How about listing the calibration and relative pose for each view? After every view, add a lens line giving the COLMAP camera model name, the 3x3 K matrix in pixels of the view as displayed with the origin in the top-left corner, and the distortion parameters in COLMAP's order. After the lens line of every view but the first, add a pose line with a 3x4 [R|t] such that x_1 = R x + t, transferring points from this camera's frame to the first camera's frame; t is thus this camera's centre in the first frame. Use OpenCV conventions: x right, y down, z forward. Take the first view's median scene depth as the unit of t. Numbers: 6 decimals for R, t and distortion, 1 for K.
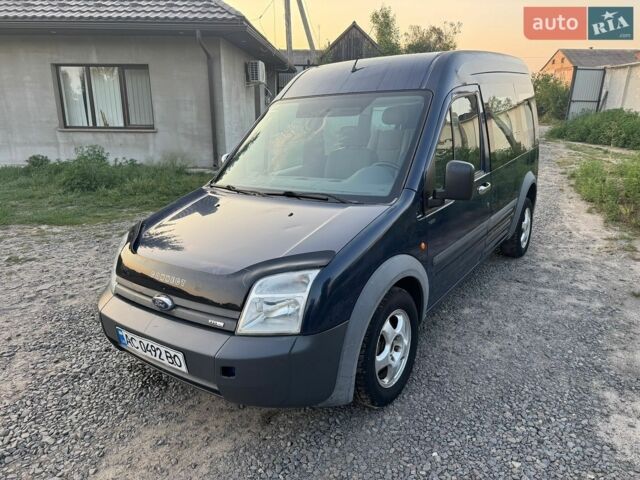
lens RADIAL K [[480.7, 0, 320.0], [0, 480.7, 240.0], [0, 0, 1]] dist [0.036333, -0.059435]
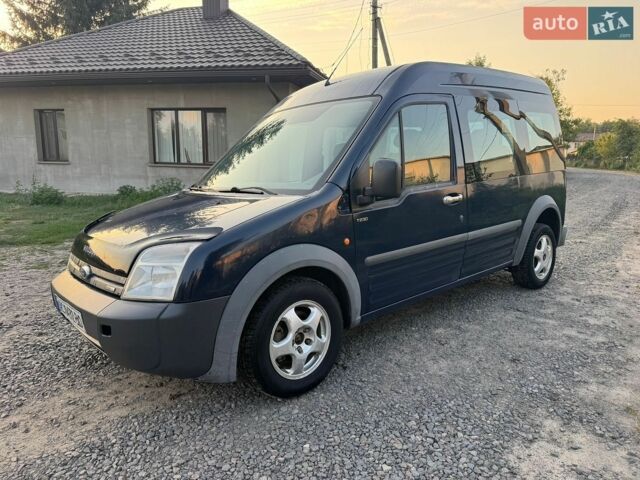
lens RADIAL K [[480.7, 0, 320.0], [0, 480.7, 240.0], [0, 0, 1]] dist [0.036333, -0.059435]
pose [[0.972312, 0.045300, -0.229253, 0.295949], [-0.070274, 0.992302, -0.101970, 0.086990], [0.222869, 0.115258, 0.968011, 0.024318]]
